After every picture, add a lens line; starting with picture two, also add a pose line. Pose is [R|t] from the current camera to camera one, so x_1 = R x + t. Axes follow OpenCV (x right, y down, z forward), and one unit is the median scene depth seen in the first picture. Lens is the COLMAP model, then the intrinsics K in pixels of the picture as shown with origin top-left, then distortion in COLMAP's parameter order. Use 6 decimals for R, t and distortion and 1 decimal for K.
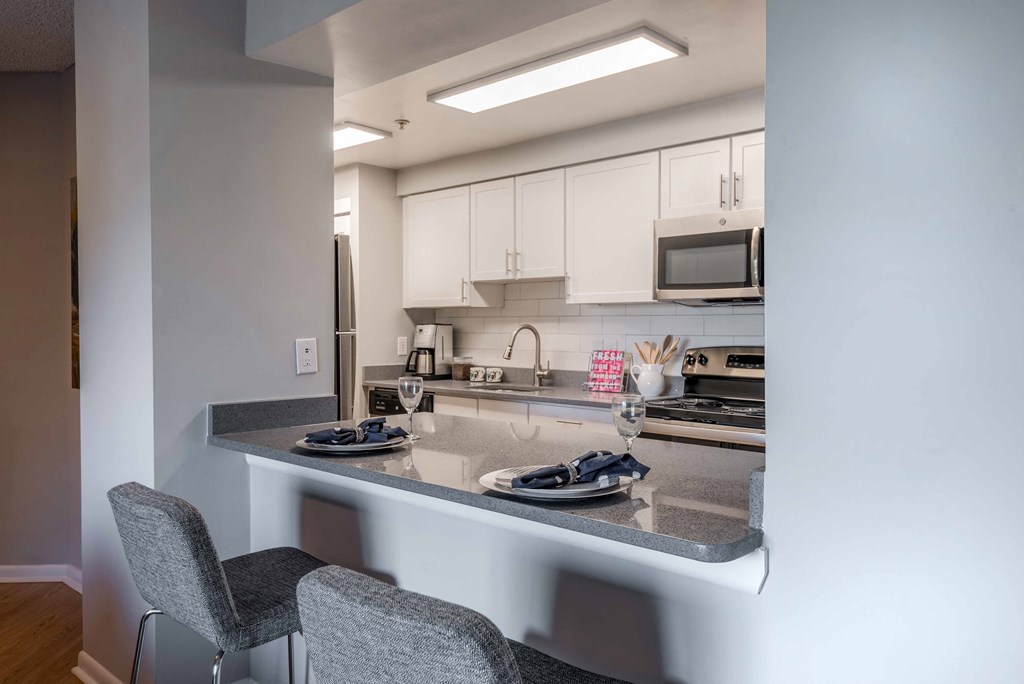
lens RADIAL K [[746.4, 0, 529.1], [0, 746.4, 347.4], [0, 0, 1]] dist [0.003813, 0.000571]
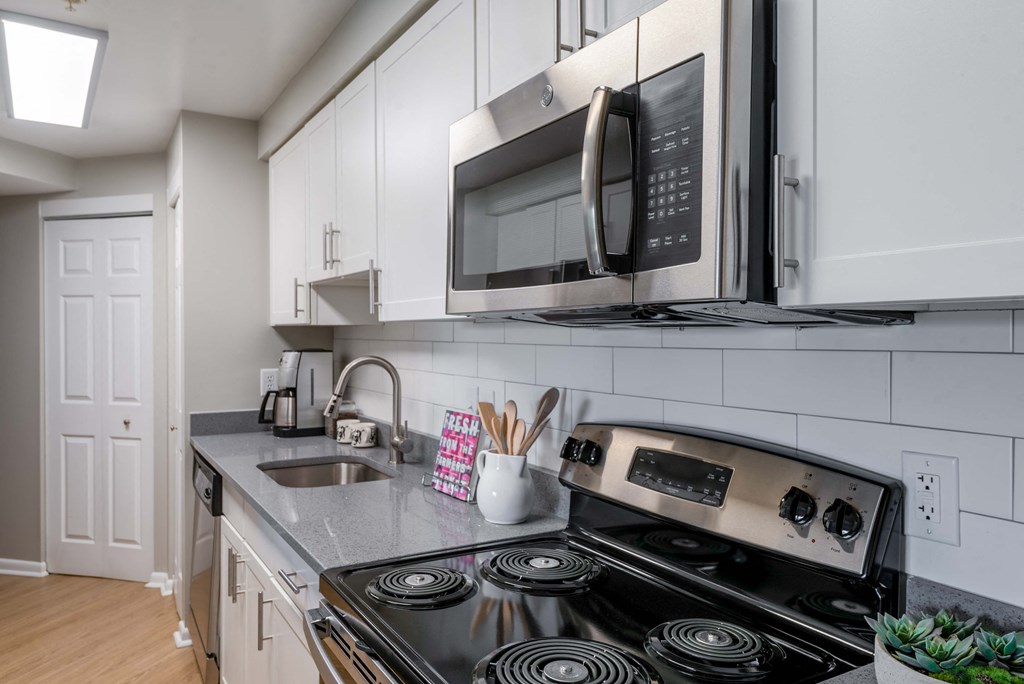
lens RADIAL K [[711.1, 0, 512.0], [0, 711.1, 342.0], [0, 0, 1]] dist [0.002800, 0.001231]
pose [[0.957045, 0.000878, -0.289938, 0.279037], [-0.004772, 0.999908, -0.012723, -0.037865], [0.289900, 0.013560, 0.956961, 0.548956]]
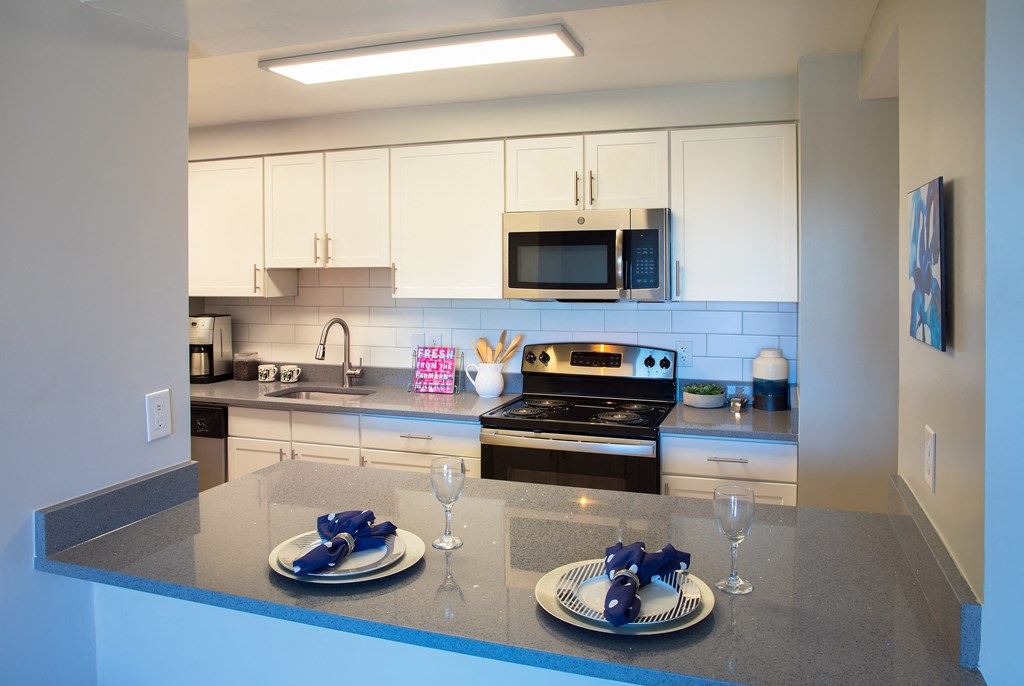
lens RADIAL K [[733.9, 0, 513.1], [0, 733.9, 273.2], [0, 0, 1]] dist [-0.050354, 0.000237]
pose [[0.921726, -0.007927, 0.387762, -0.156489], [0.017834, 0.999600, -0.021957, -0.065888], [-0.387433, 0.027154, 0.921498, 0.129268]]
